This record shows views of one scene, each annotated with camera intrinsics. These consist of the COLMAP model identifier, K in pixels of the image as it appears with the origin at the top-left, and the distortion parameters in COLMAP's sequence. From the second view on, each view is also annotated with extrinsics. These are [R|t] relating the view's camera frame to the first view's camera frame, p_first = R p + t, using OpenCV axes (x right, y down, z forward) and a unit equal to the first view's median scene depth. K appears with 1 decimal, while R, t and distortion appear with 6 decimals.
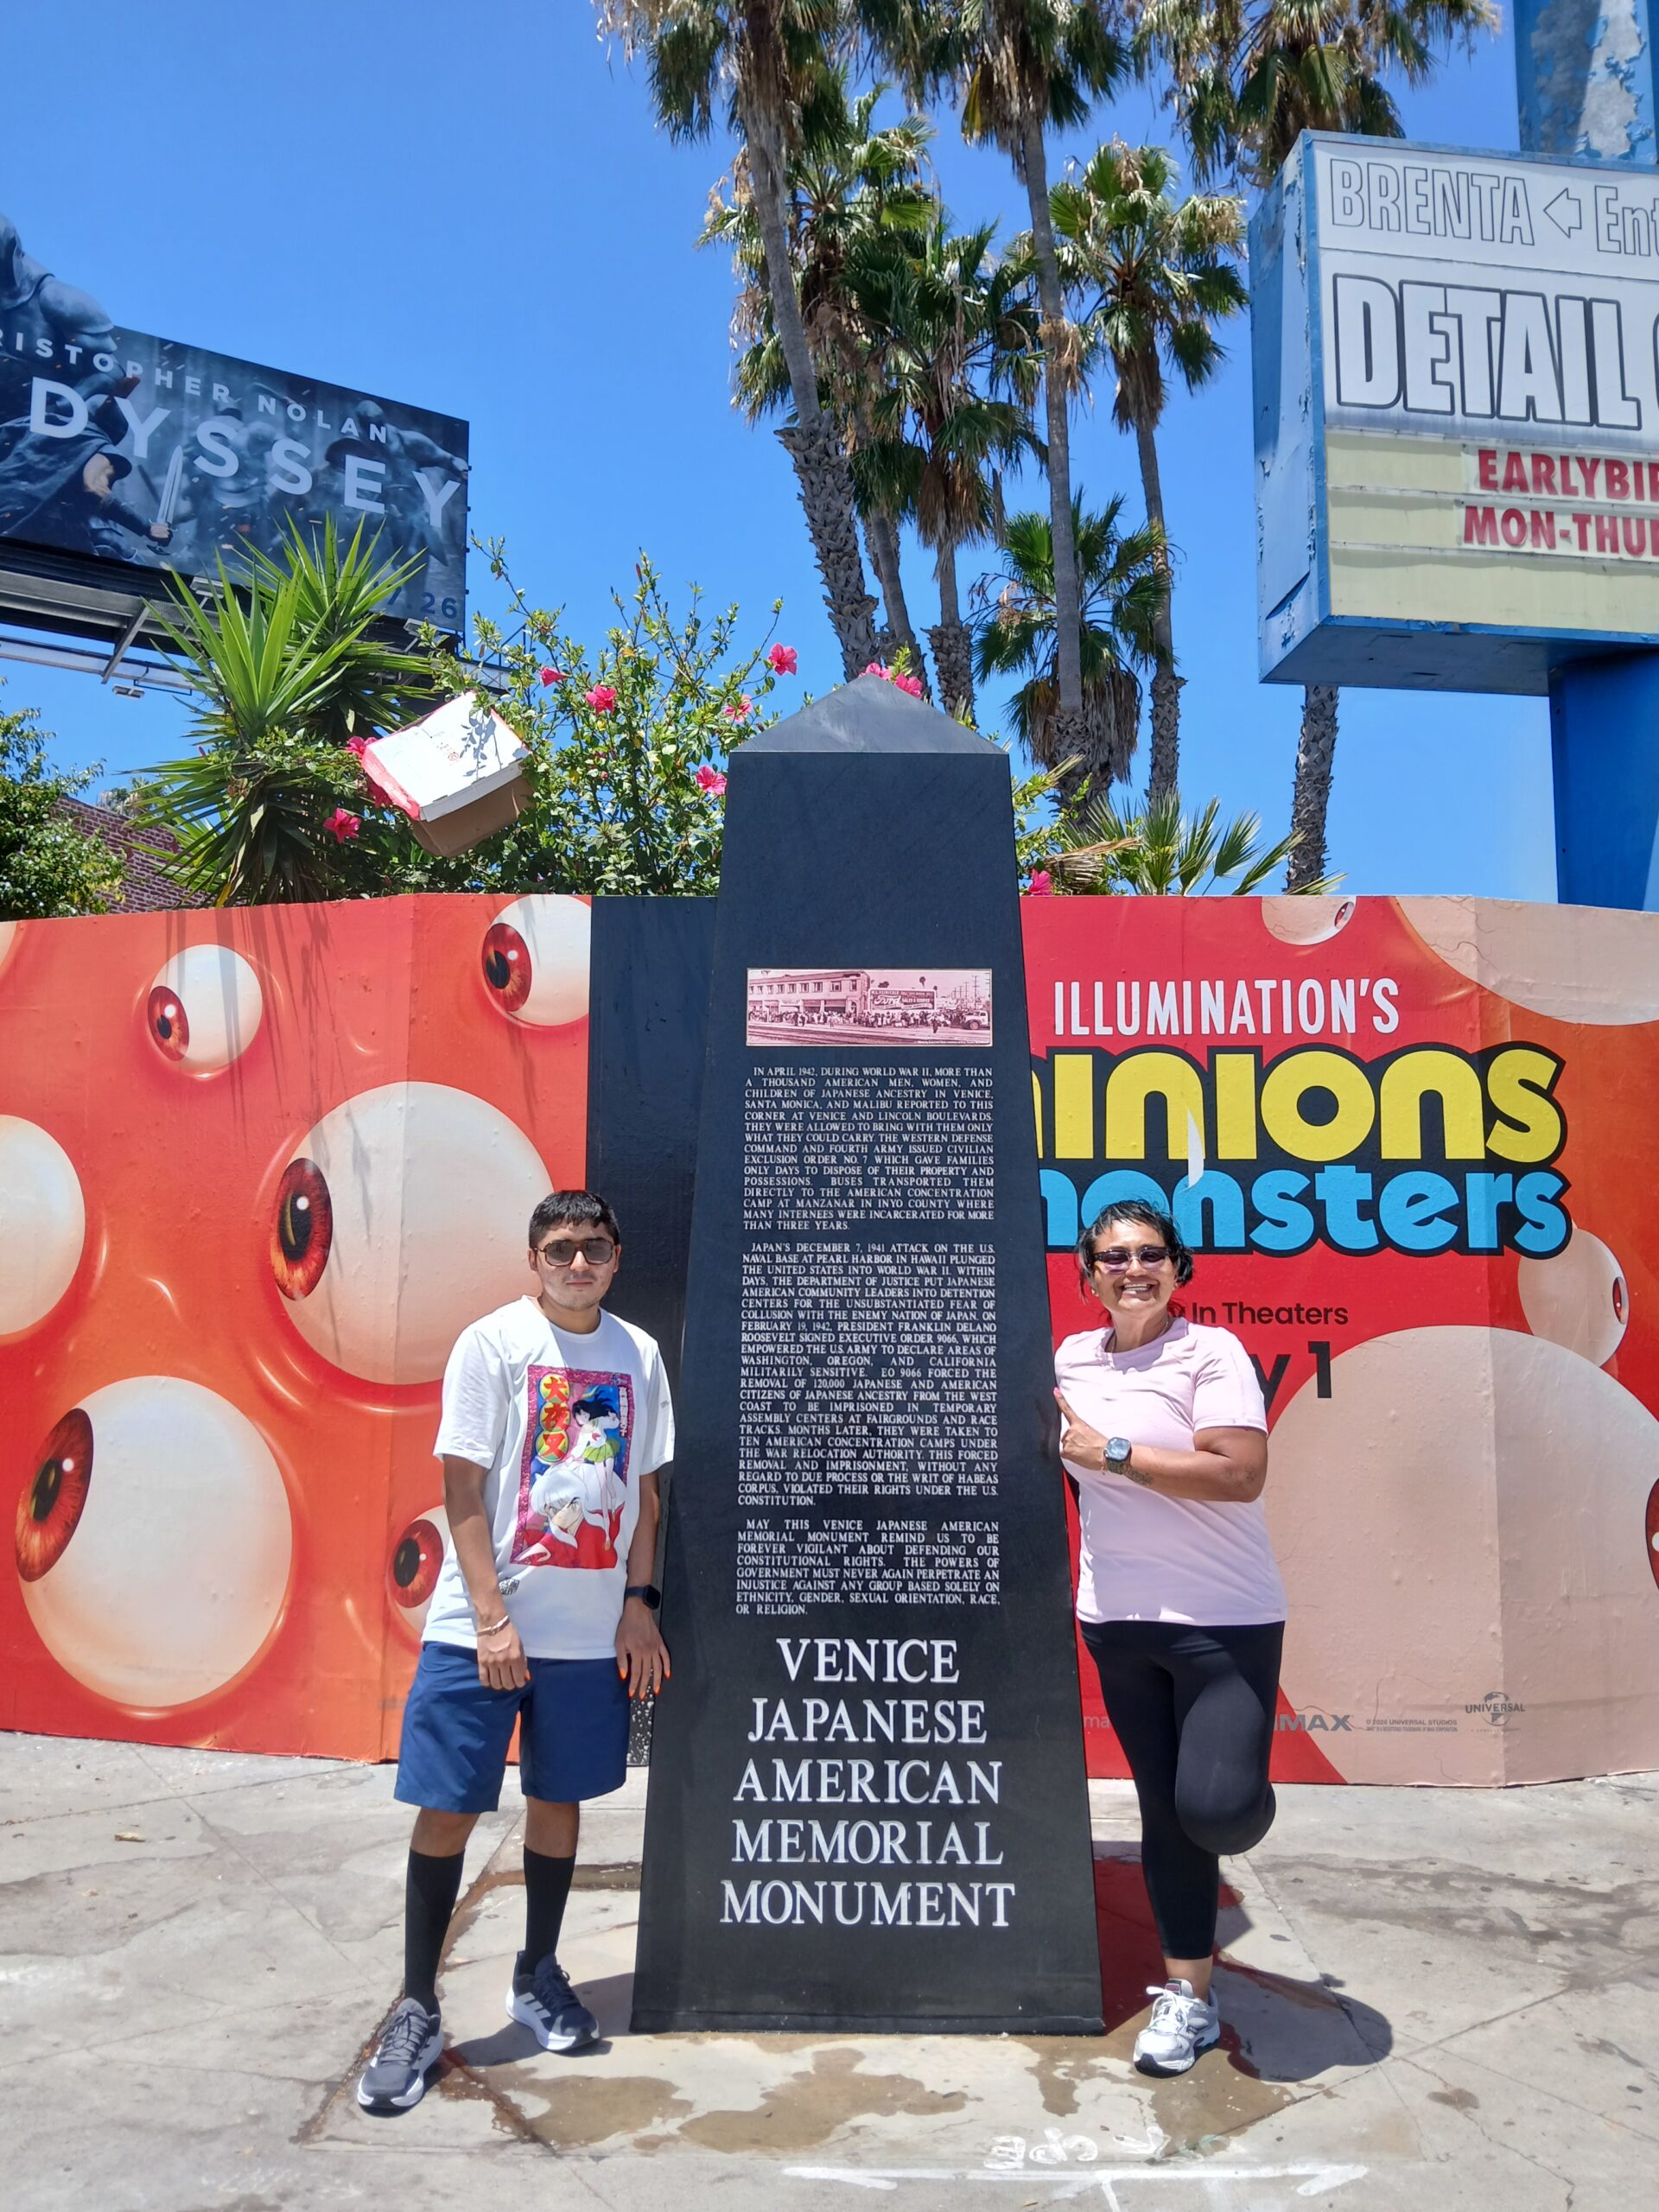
lens RADIAL K [[1844.0, 0, 827.5], [0, 1844.0, 1049.2], [0, 0, 1]] dist [0.126045, -0.418522]
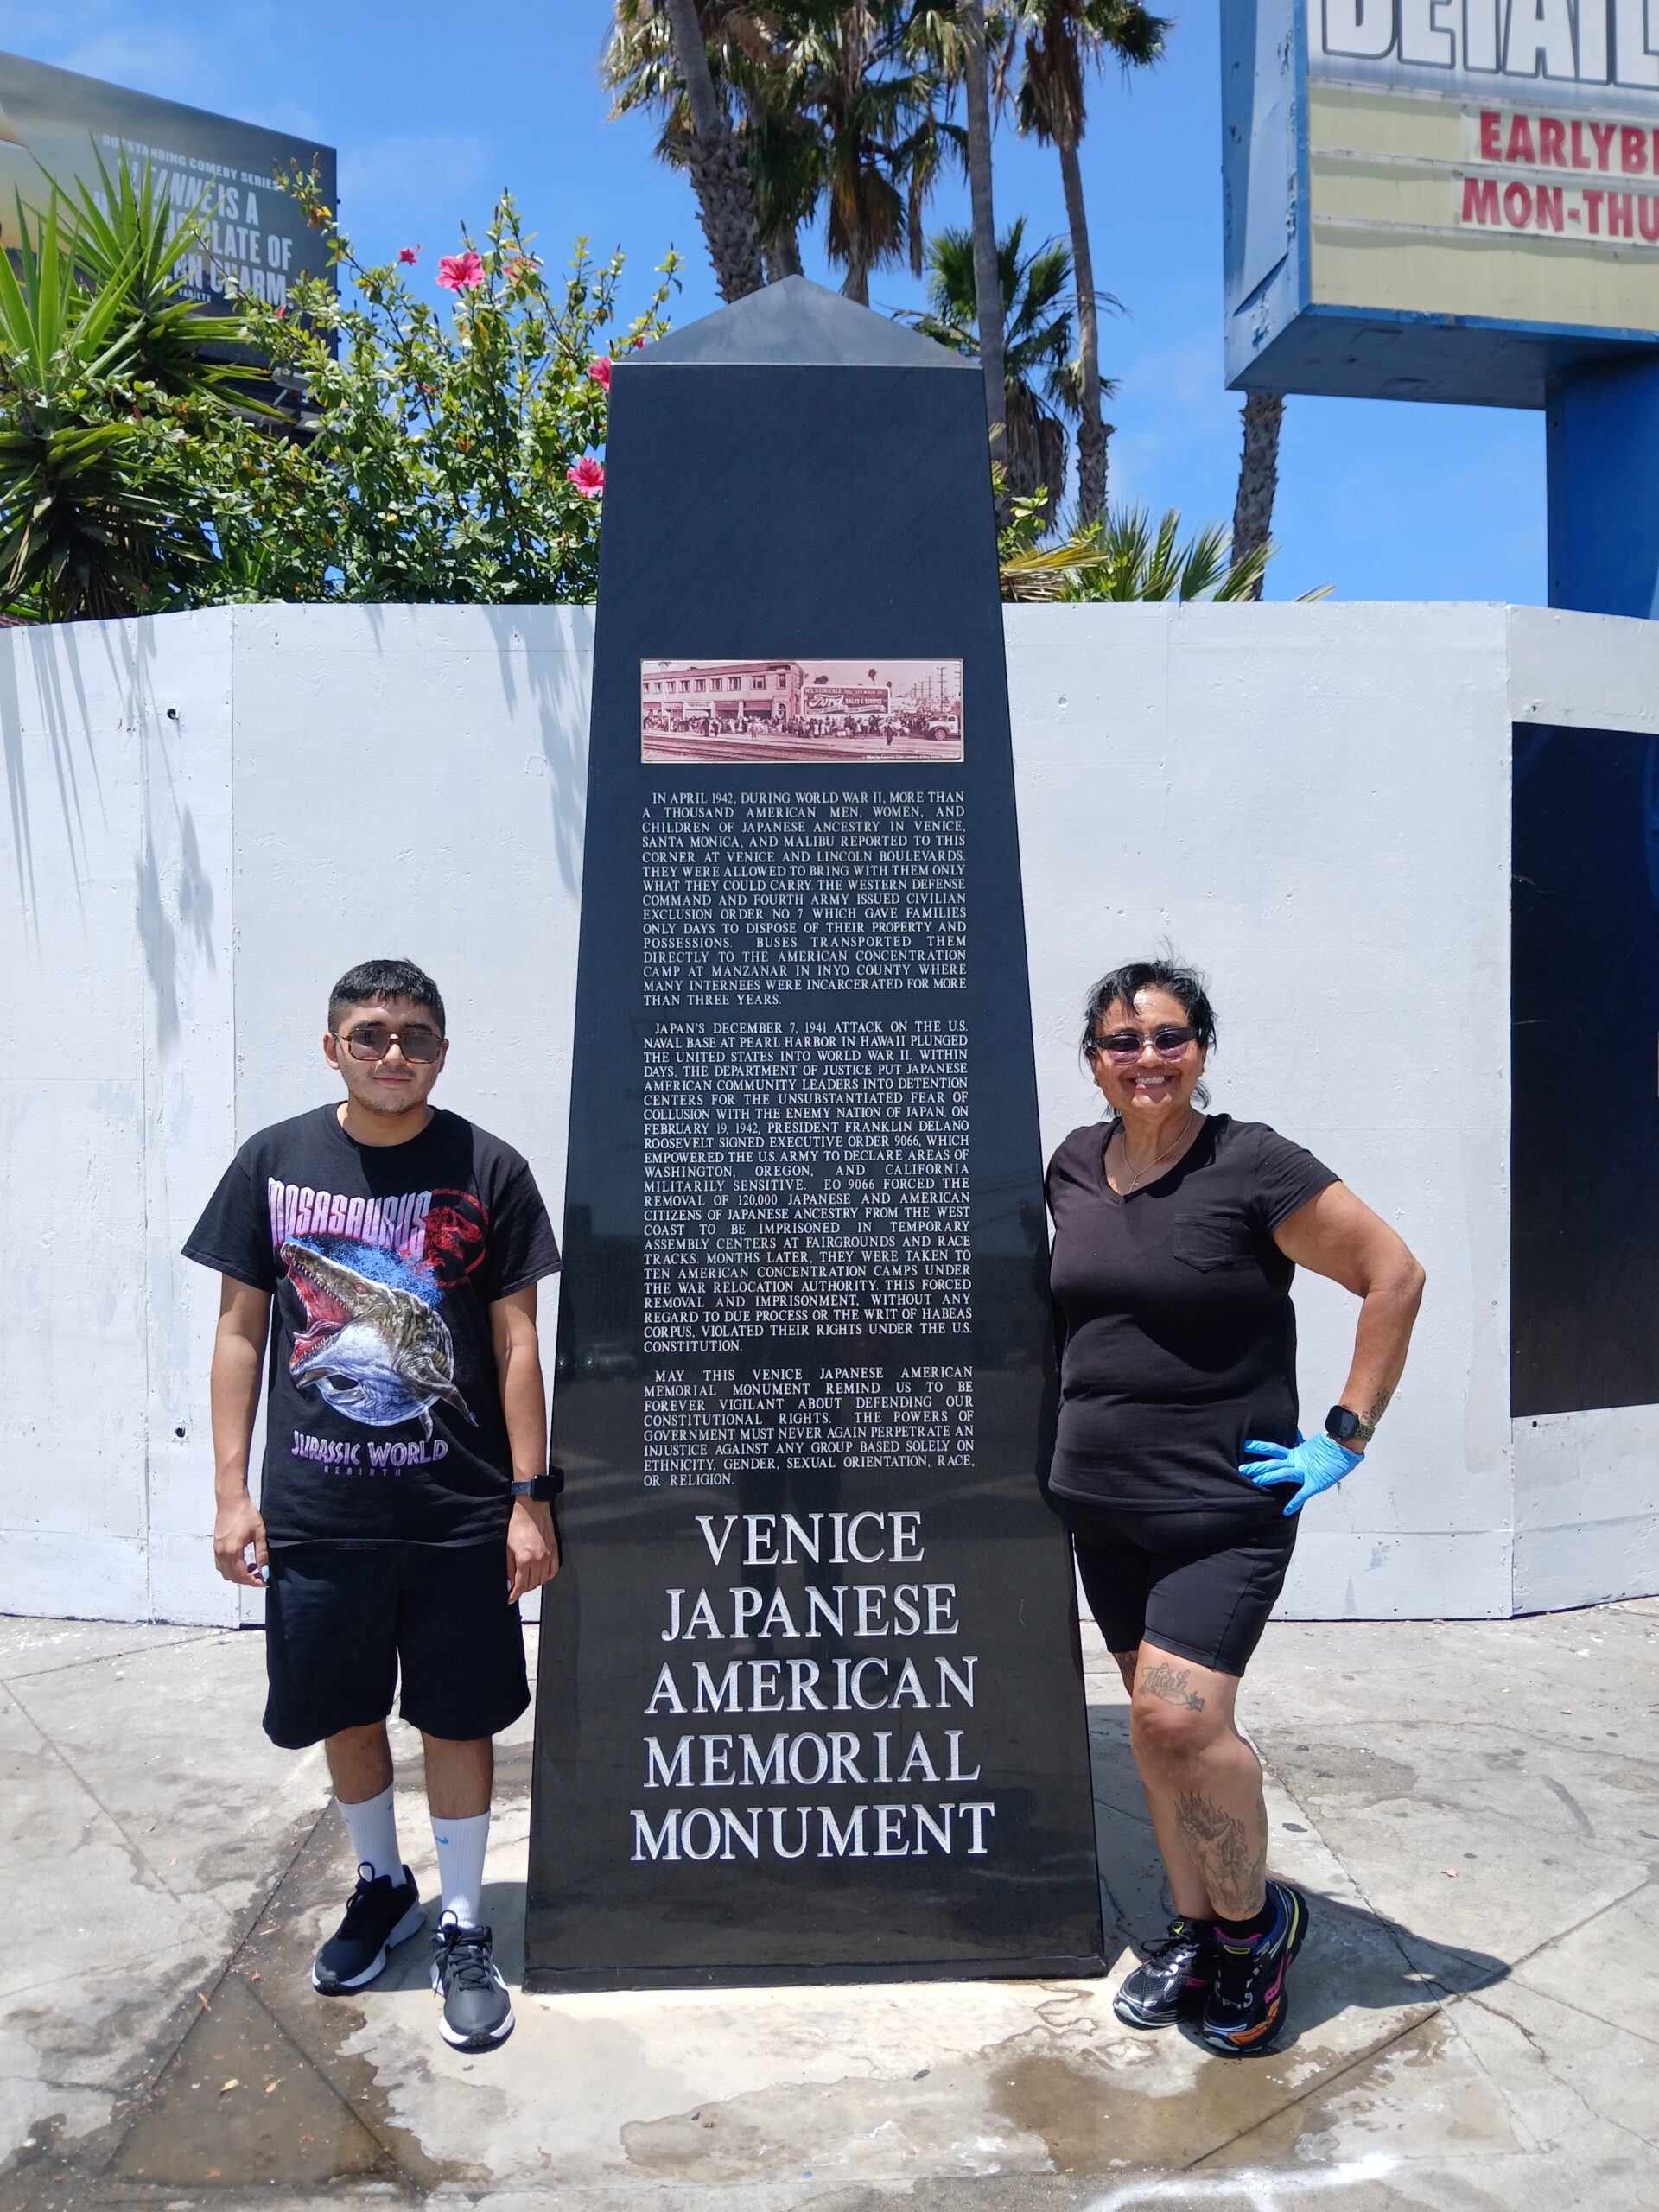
lens RADIAL K [[1672.1, 0, 867.9], [0, 1672.1, 1089.3], [0, 0, 1]] dist [0.144237, -0.375551]
pose [[0.998626, -0.016060, 0.049874, 0.012943], [0.007805, 0.986843, 0.161494, 0.020080], [-0.051811, -0.160883, 0.985613, 0.305645]]
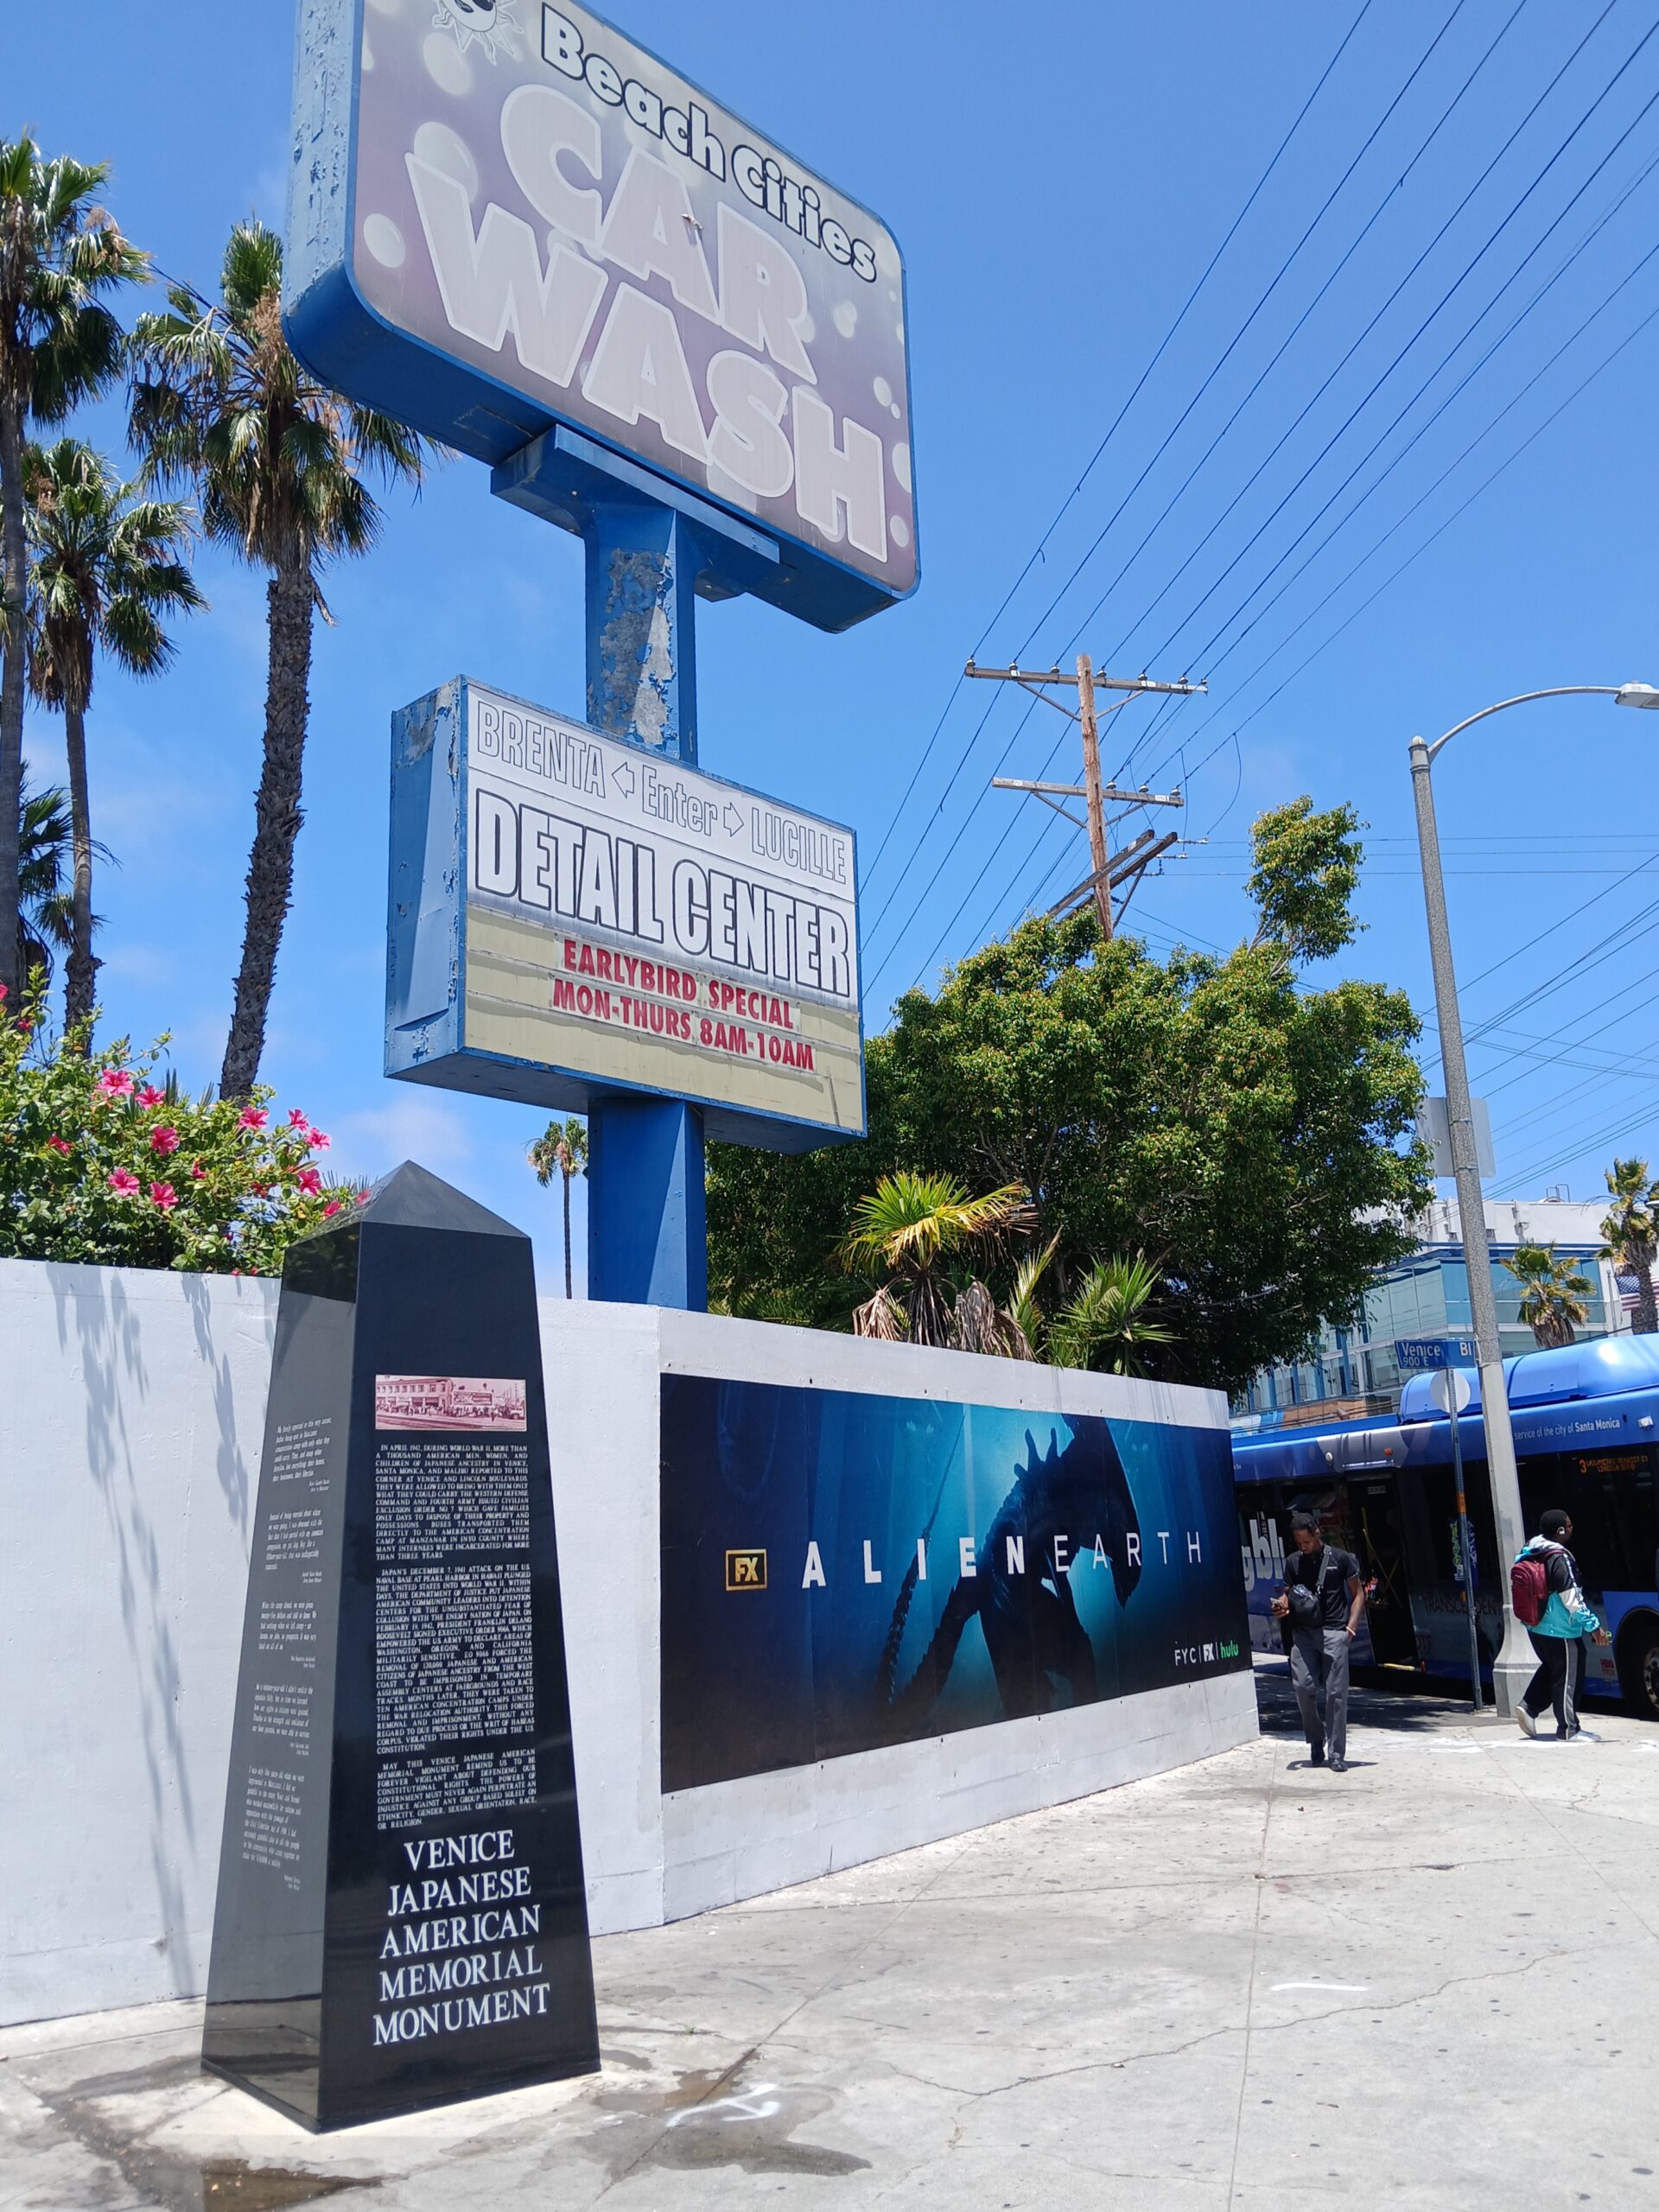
lens RADIAL K [[1780.7, 0, 785.6], [0, 1780.7, 1106.6], [0, 0, 1]] dist [-0.000630, -0.058727]
pose [[0.782248, 0.119311, 0.611435, -0.704233], [-0.060264, 0.991378, -0.116351, -0.114146], [-0.620045, 0.054168, 0.782694, -0.313868]]
